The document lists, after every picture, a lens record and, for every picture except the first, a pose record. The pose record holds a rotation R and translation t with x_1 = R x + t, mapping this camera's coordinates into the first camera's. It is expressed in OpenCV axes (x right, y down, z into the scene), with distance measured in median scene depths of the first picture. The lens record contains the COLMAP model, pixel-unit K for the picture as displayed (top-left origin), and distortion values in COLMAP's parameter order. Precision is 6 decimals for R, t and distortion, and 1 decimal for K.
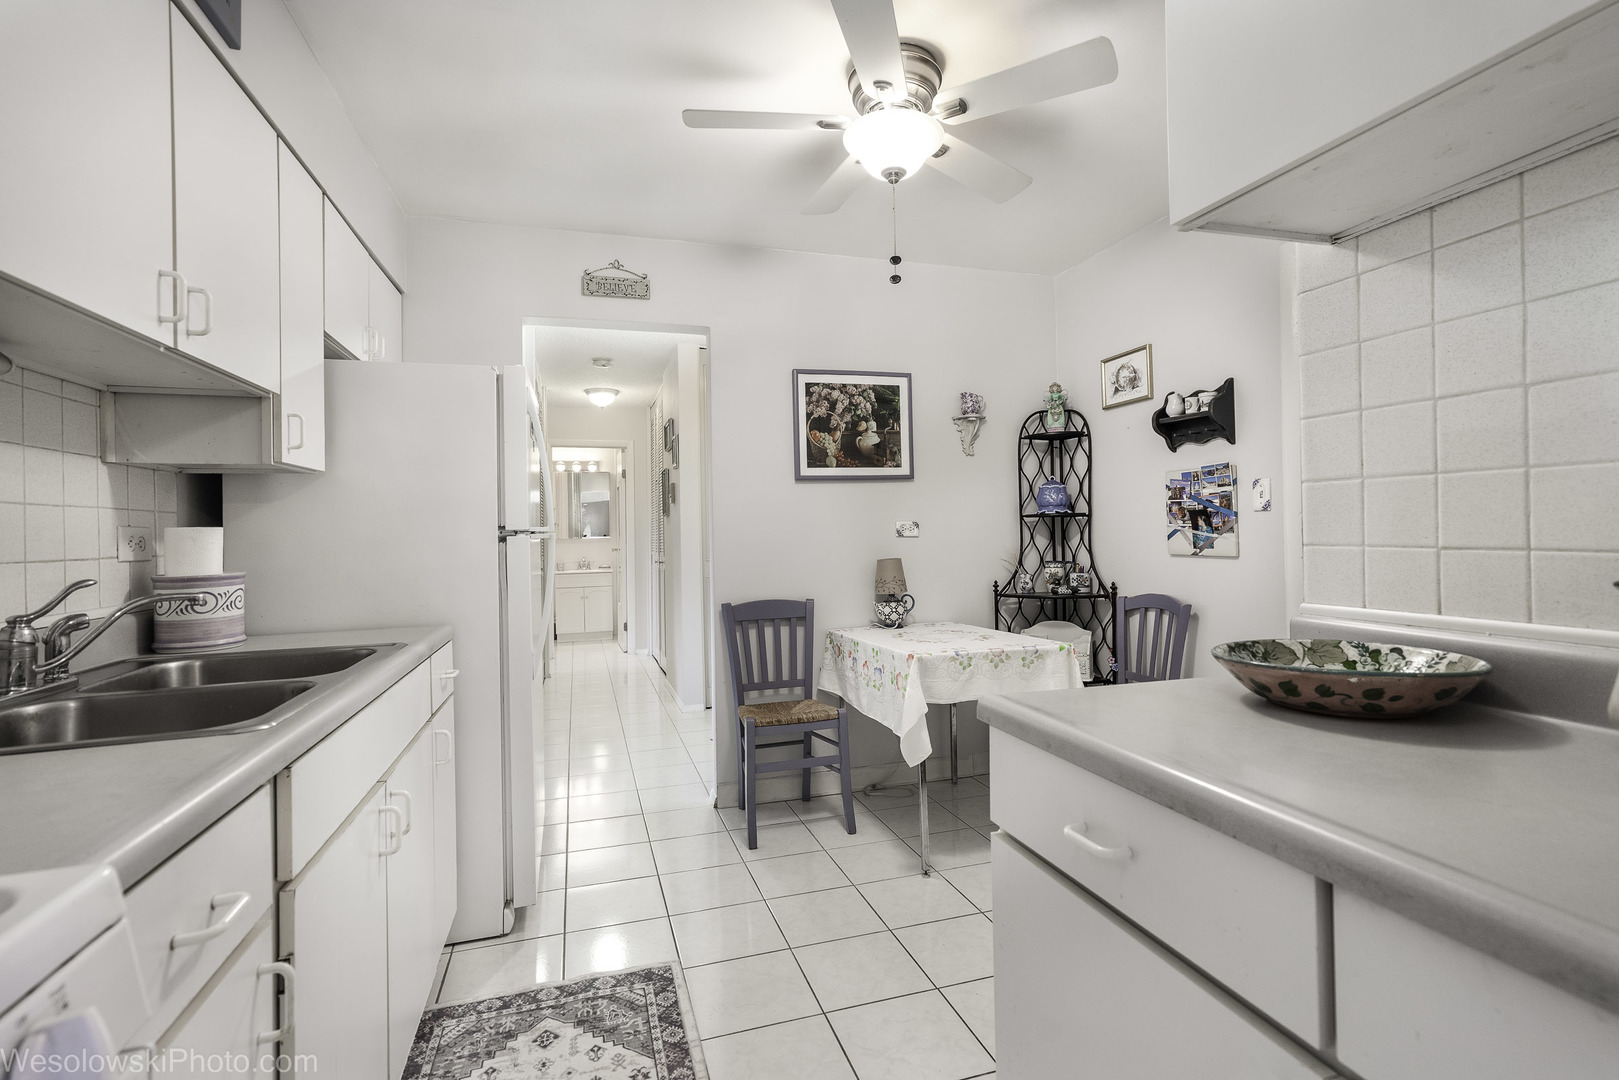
lens RADIAL K [[731.1, 0, 817.1], [0, 731.1, 539.6], [0, 0, 1]] dist [0.001089, 0.005694]
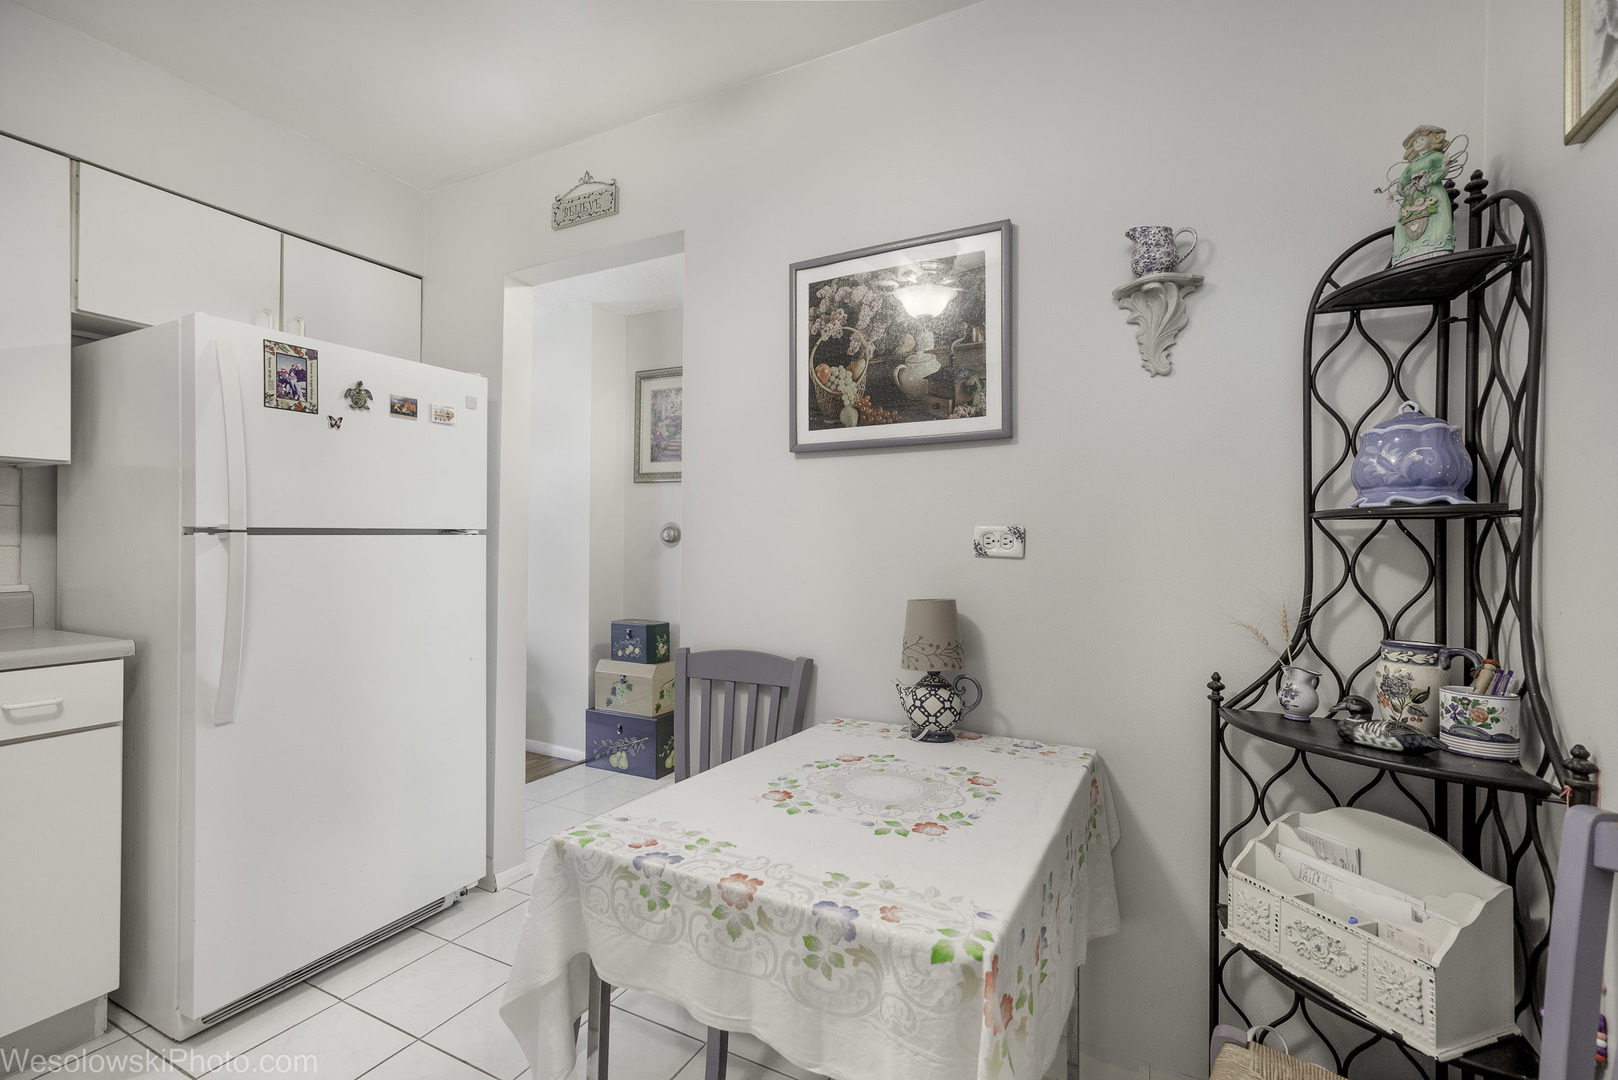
lens RADIAL K [[730.6, 0, 807.7], [0, 730.6, 543.1], [0, 0, 1]] dist [0.001089, 0.005694]
pose [[0.711424, 0.024932, -0.702320, 0.392769], [-0.029528, 0.999548, 0.005572, -0.013164], [0.702142, 0.016774, 0.711839, 0.590844]]
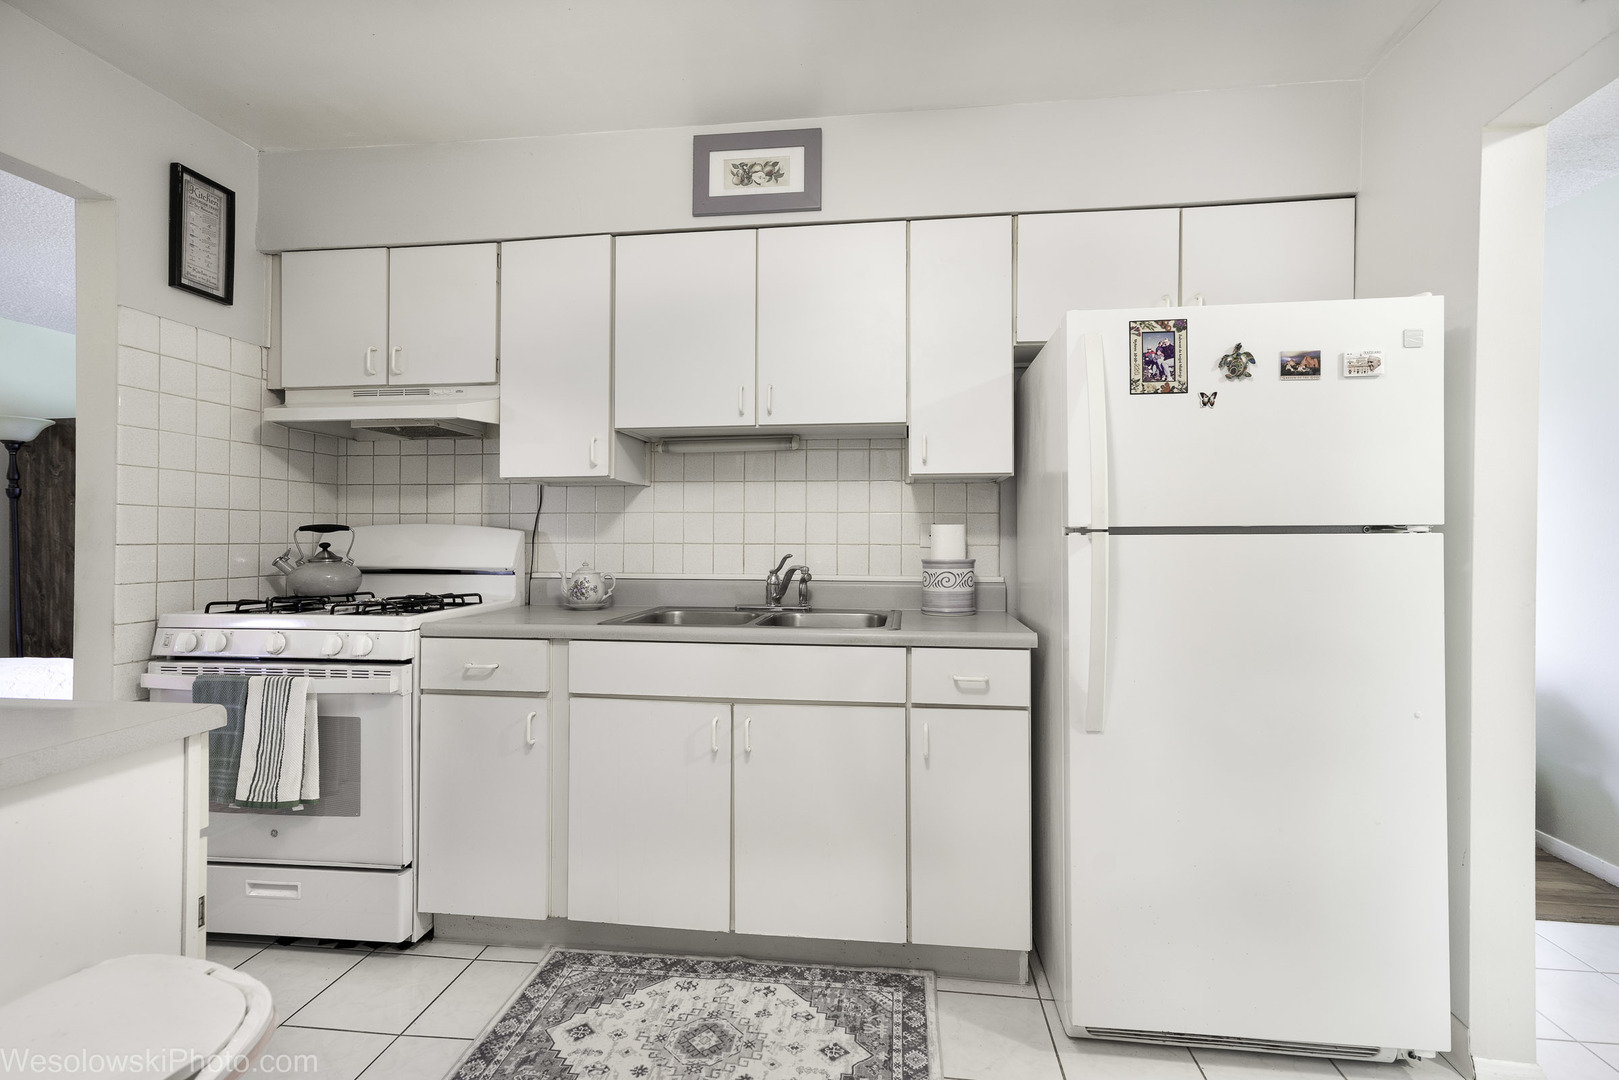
lens RADIAL K [[731.1, 0, 816.0], [0, 731.1, 533.7], [0, 0, 1]] dist [0.001089, 0.005694]
pose [[-0.396352, 0.012649, -0.918012, 0.267865], [-0.010076, 0.999785, 0.018127, -0.011917], [0.918043, 0.016435, -0.396139, 0.691592]]
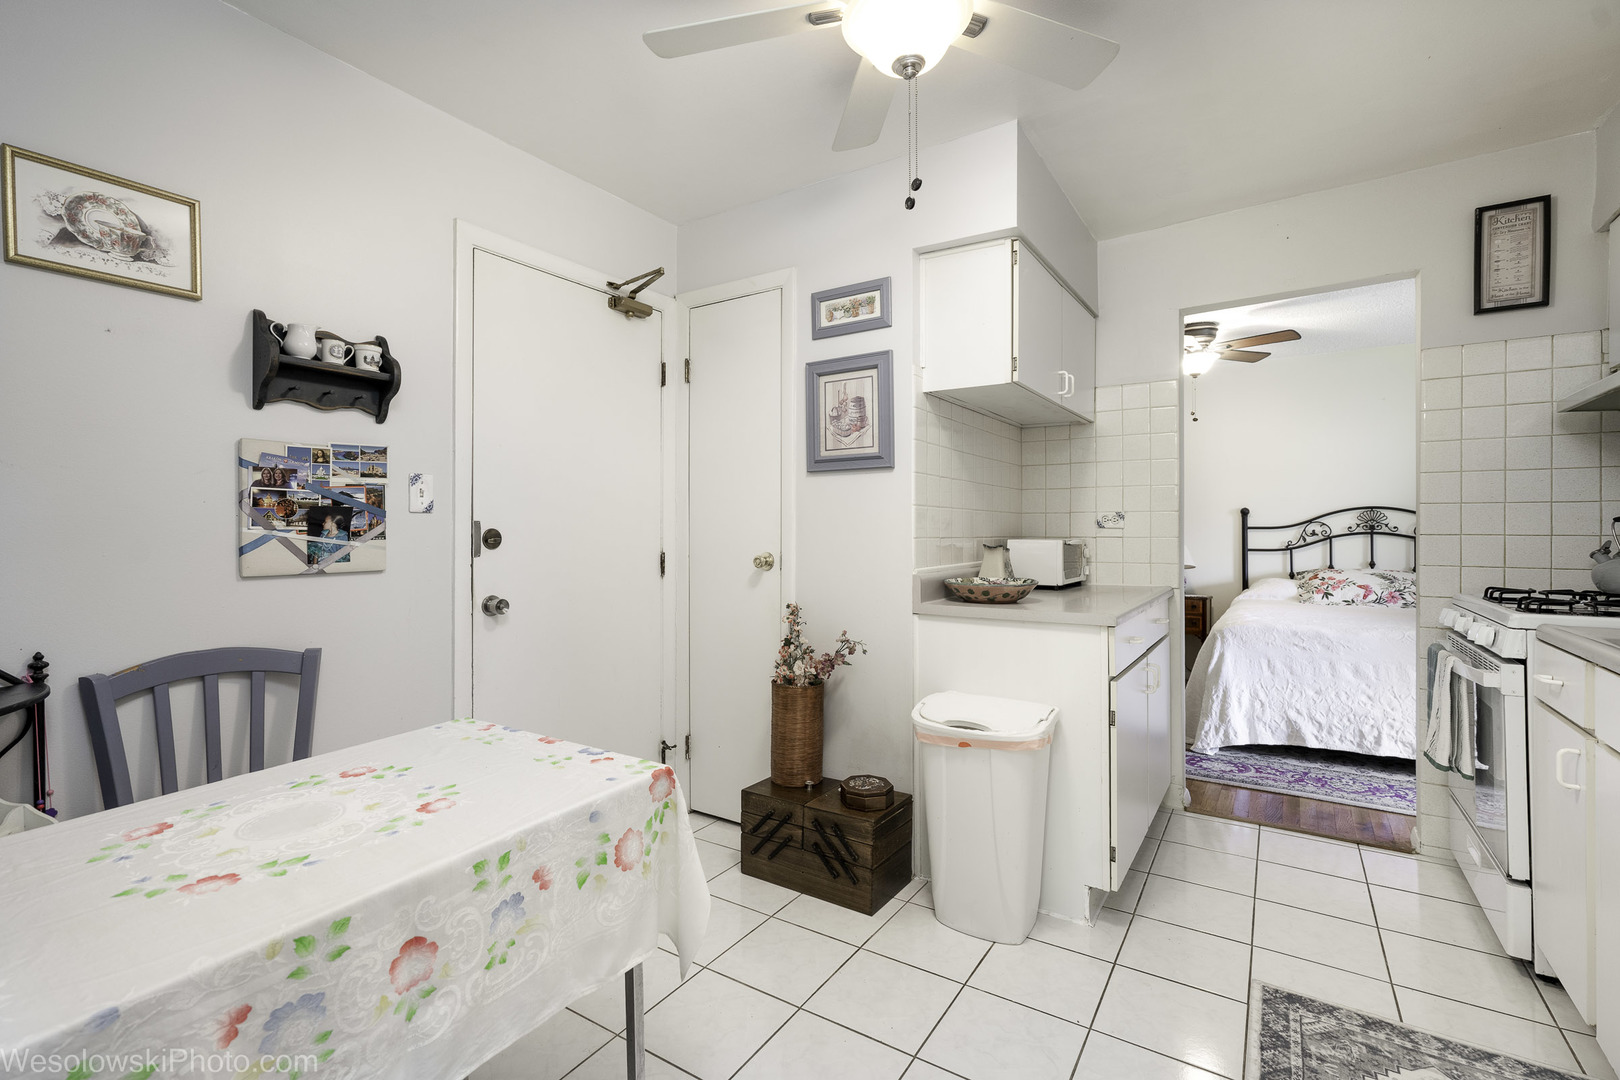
lens RADIAL K [[731.5, 0, 810.5], [0, 731.5, 531.0], [0, 0, 1]] dist [0.001089, 0.005694]
pose [[-0.646277, 0.017227, 0.762909, -0.248595], [0.023614, 0.999718, -0.002571, -0.004411], [-0.762738, 0.016354, -0.646501, 0.932100]]
